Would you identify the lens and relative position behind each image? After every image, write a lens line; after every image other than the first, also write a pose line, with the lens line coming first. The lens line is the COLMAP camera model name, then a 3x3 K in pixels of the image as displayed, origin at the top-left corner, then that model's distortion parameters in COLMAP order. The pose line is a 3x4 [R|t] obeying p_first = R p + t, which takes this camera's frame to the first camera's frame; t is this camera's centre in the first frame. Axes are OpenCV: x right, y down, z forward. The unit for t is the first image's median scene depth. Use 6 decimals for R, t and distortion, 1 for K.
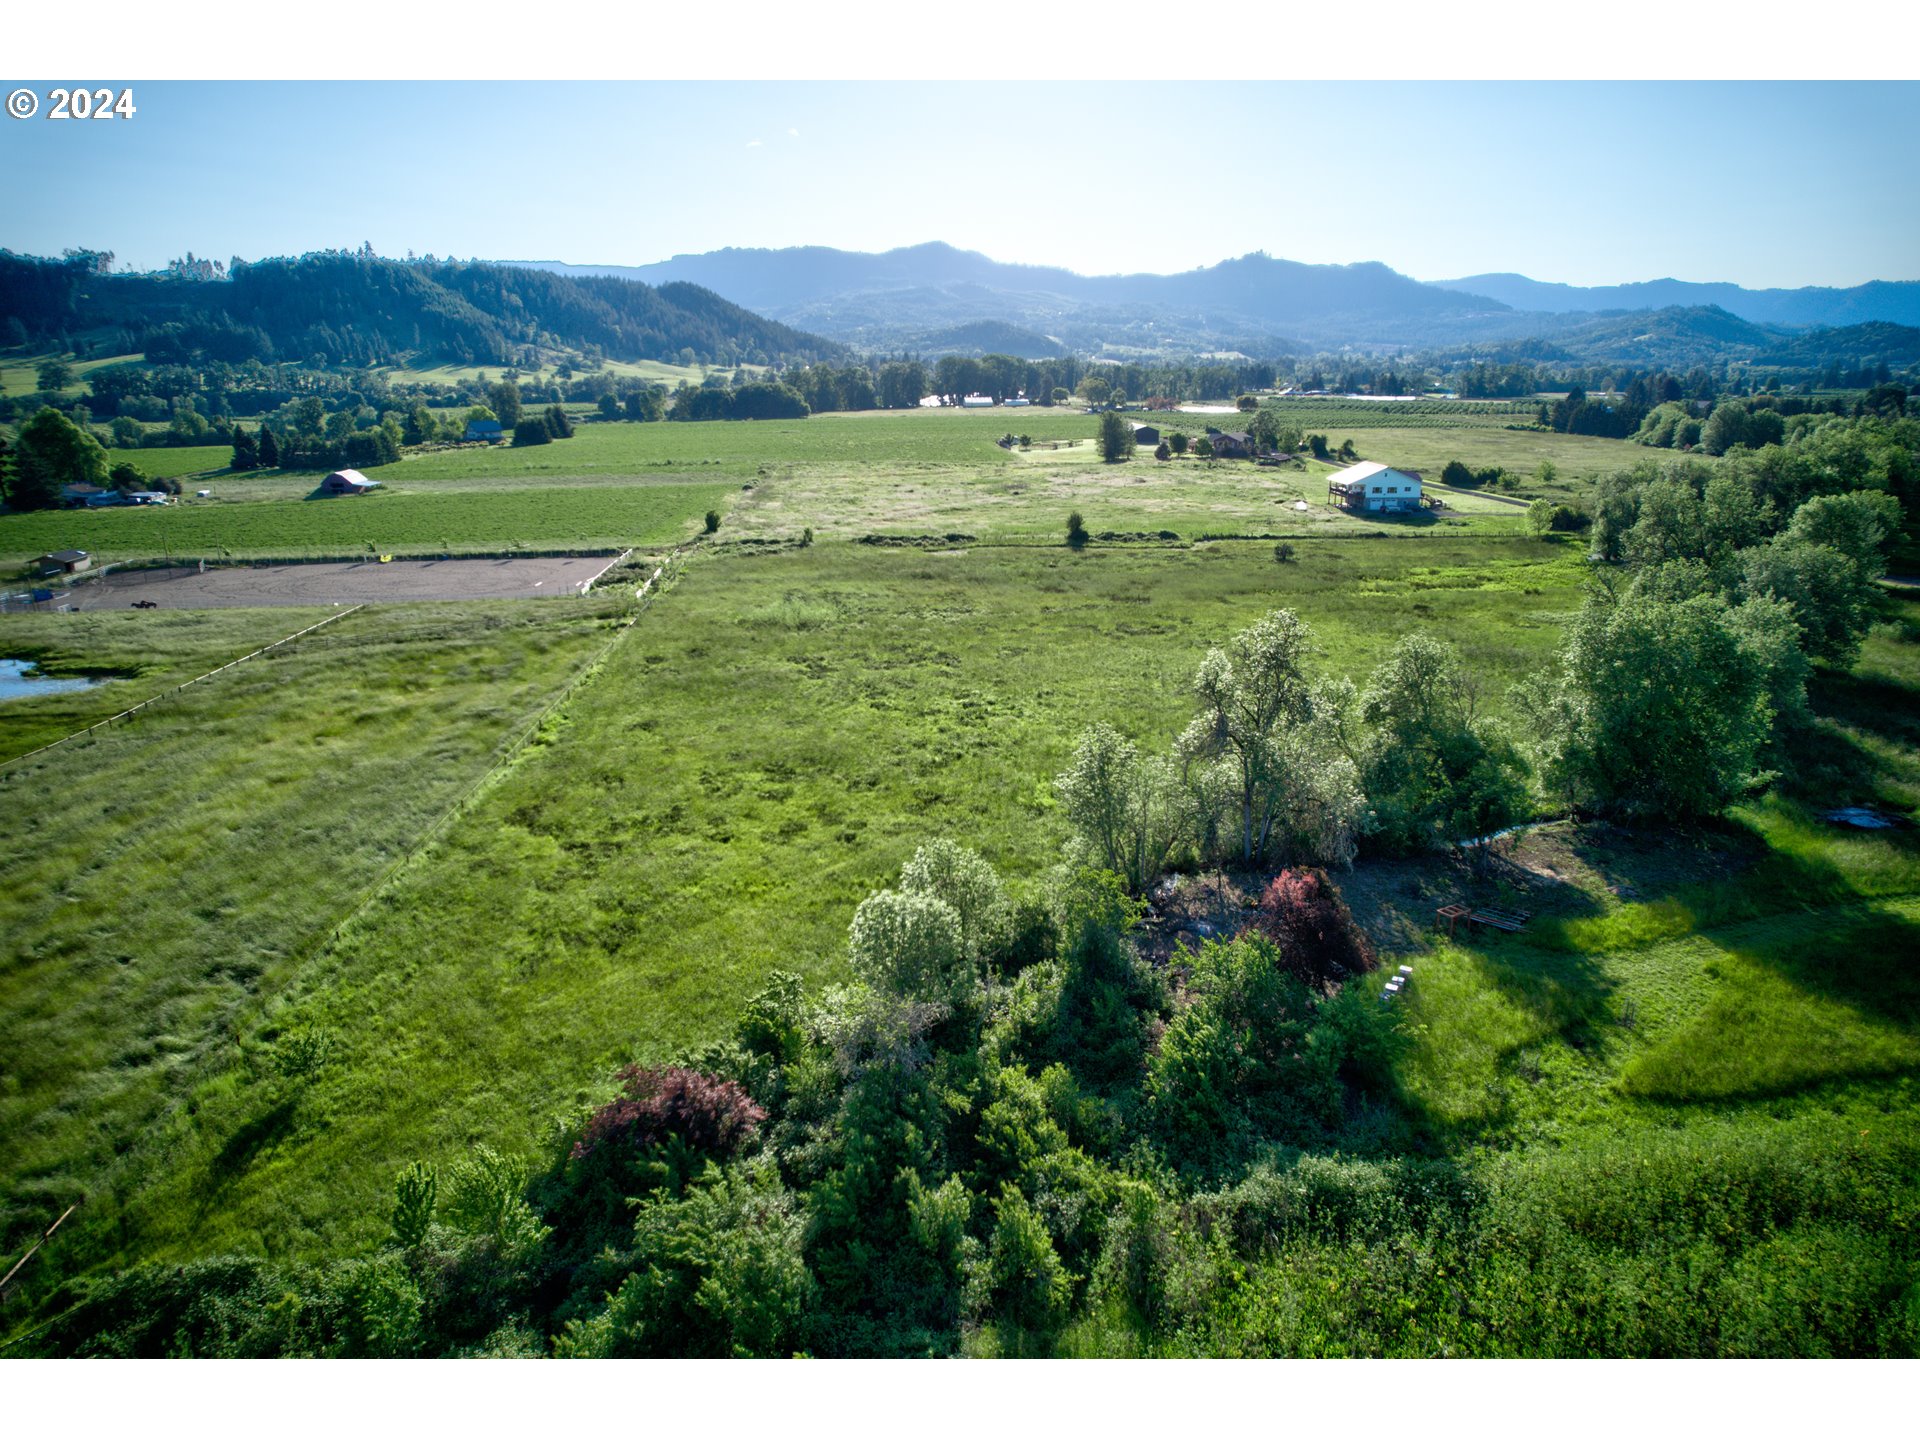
lens RADIAL K [[1230.9, 0, 961.8], [0, 1230.9, 714.5], [0, 0, 1]] dist [-0.077812, 0.068706]
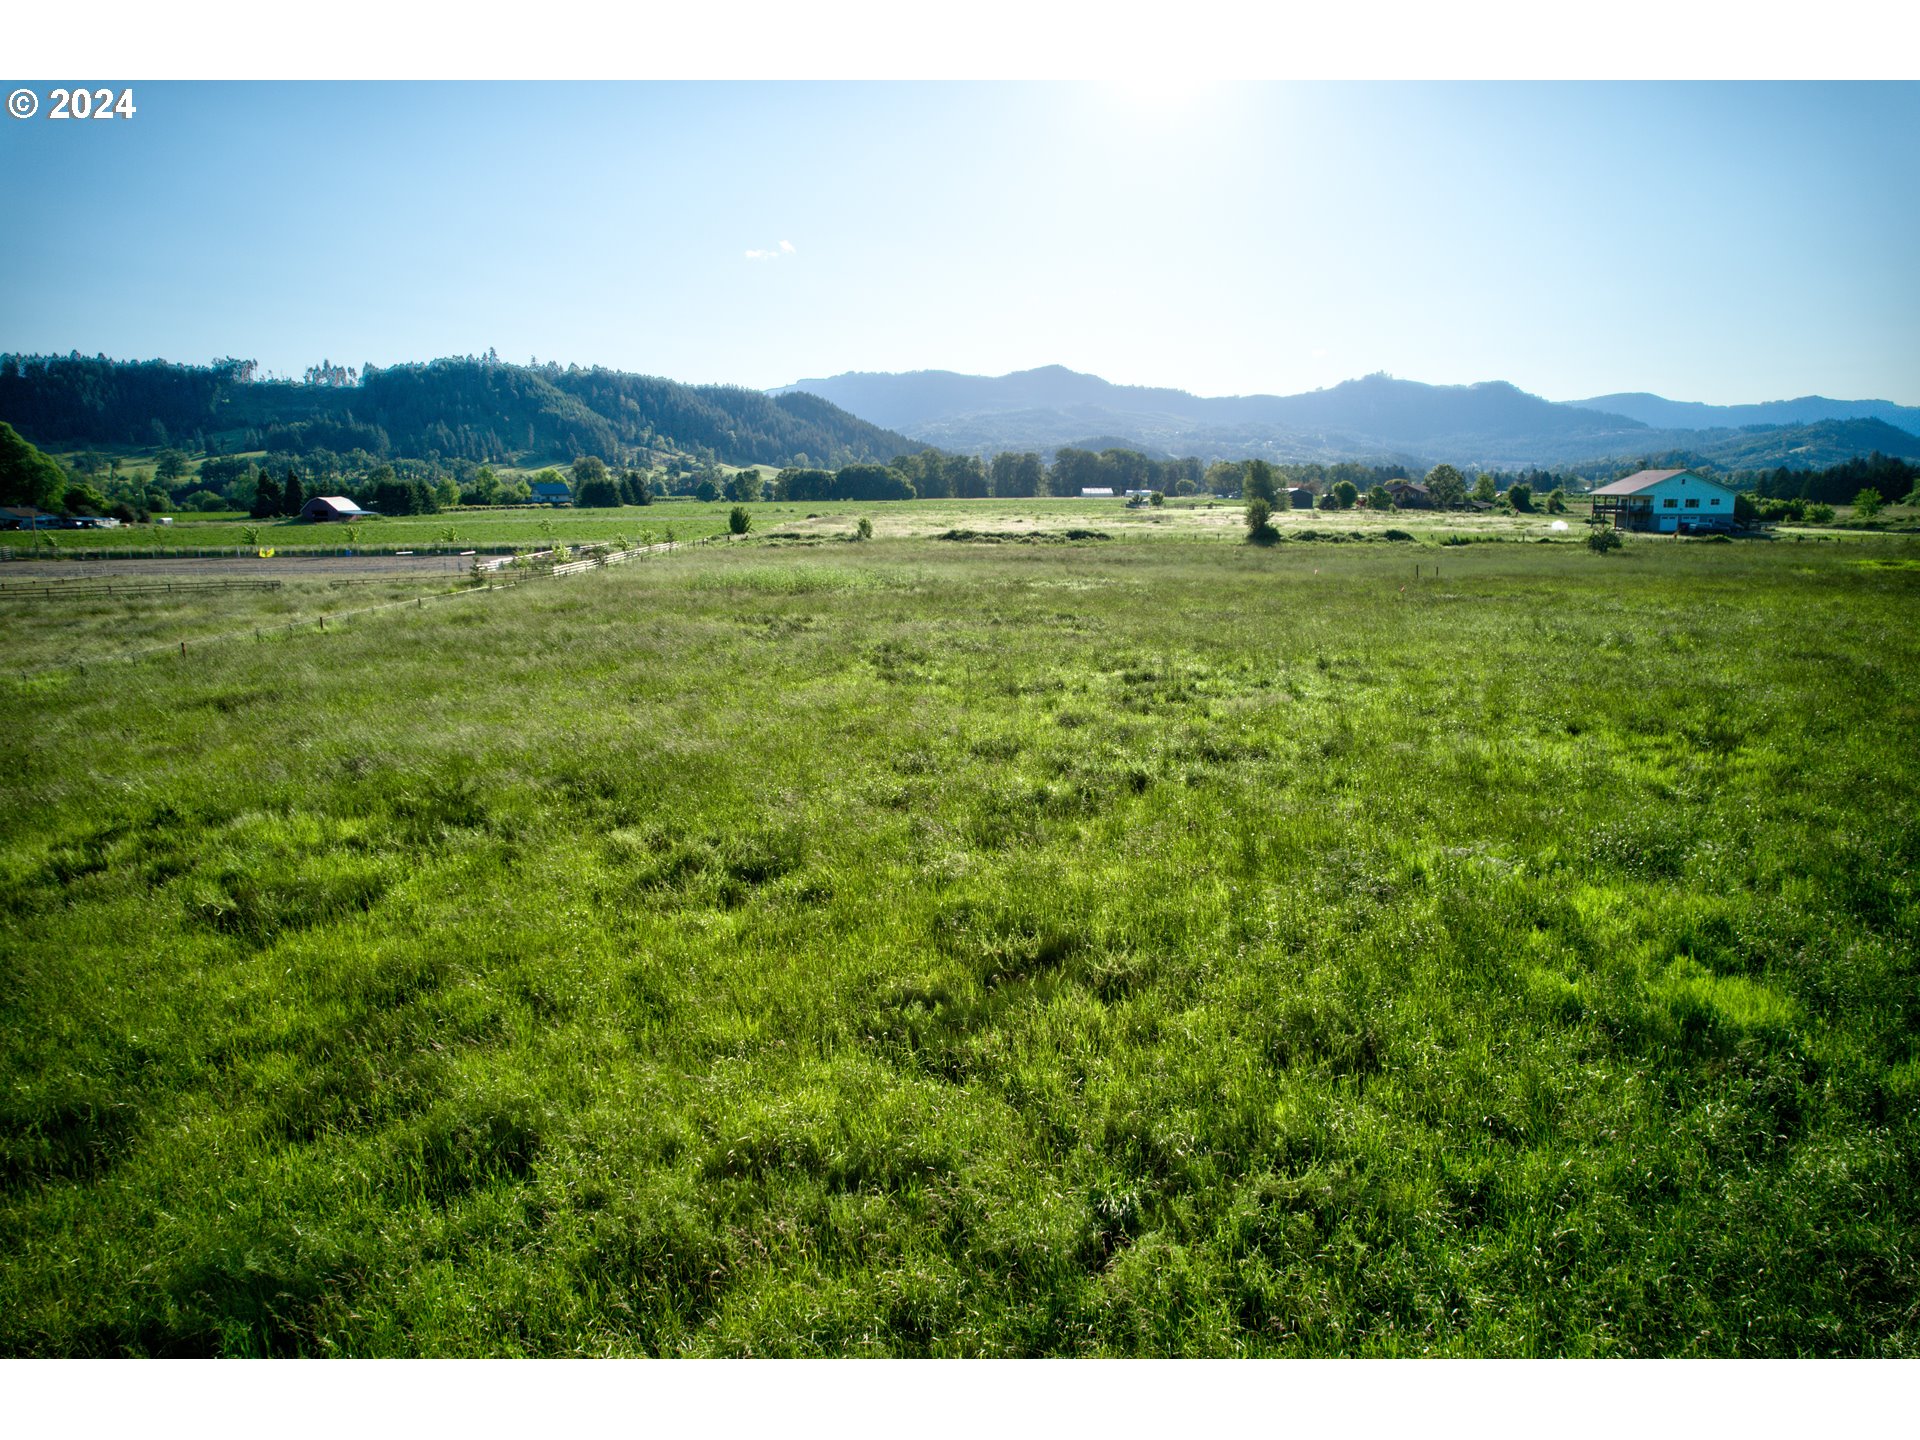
lens RADIAL K [[1230.9, 0, 962.9], [0, 1230.9, 724.9], [0, 0, 1]] dist [-0.077812, 0.068706]
pose [[0.995826, 0.017325, -0.089614, -0.002174], [-0.025162, 0.995884, -0.087079, 0.006125], [0.087737, 0.088971, 0.992163, 0.099410]]
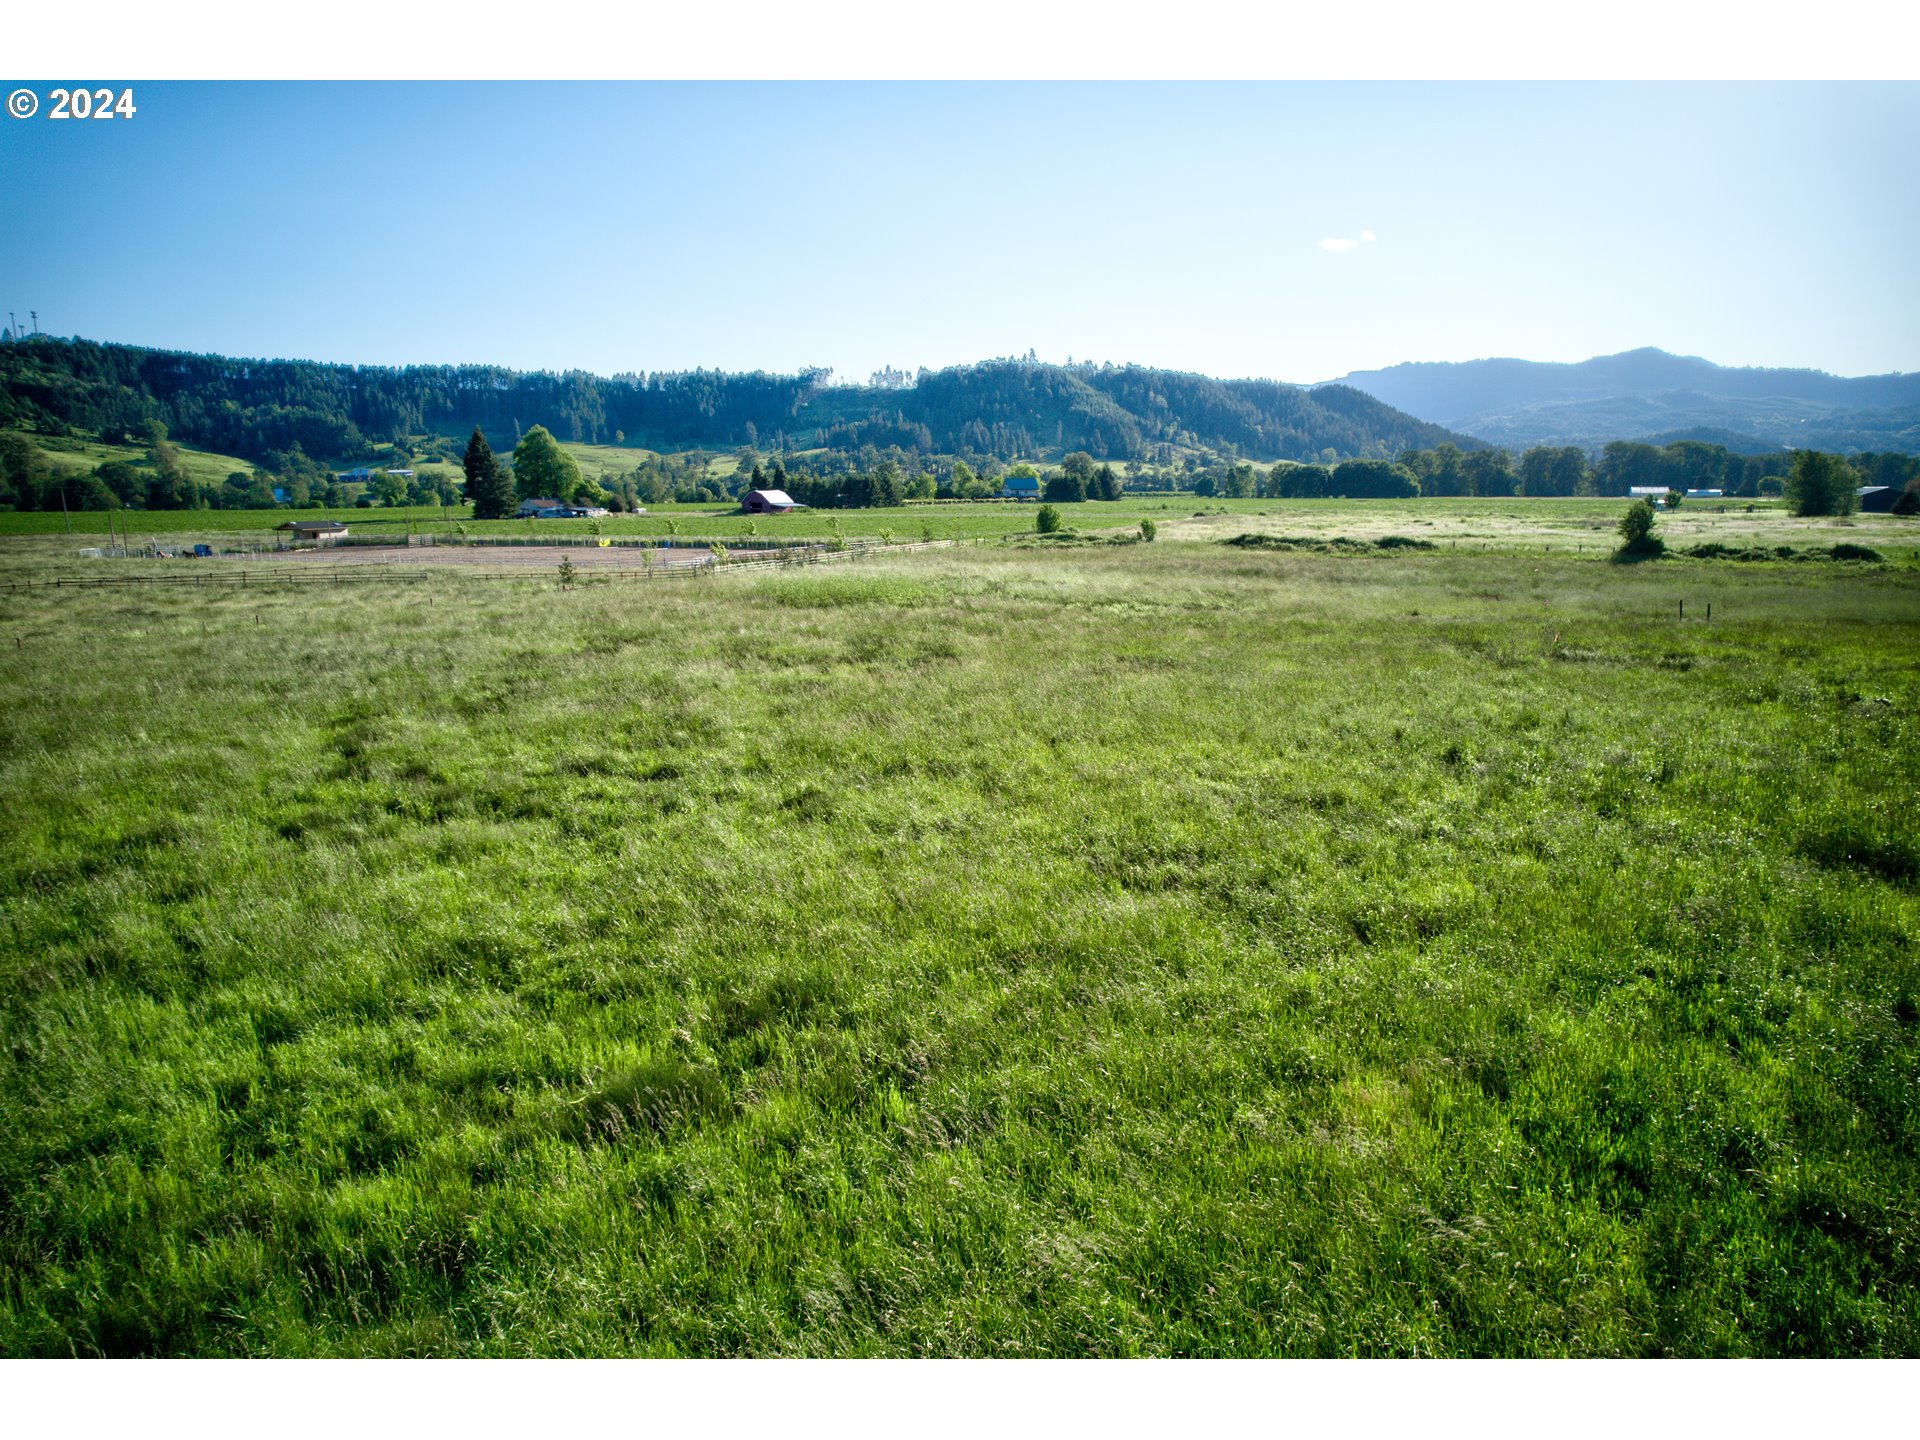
lens RADIAL K [[1230.9, 0, 960.4], [0, 1230.9, 715.2], [0, 0, 1]] dist [-0.077812, 0.068706]
pose [[0.865725, 0.091262, -0.492130, 0.031033], [-0.136201, 0.989087, -0.056177, -0.002507], [0.481633, 0.115663, 0.868707, 0.128747]]
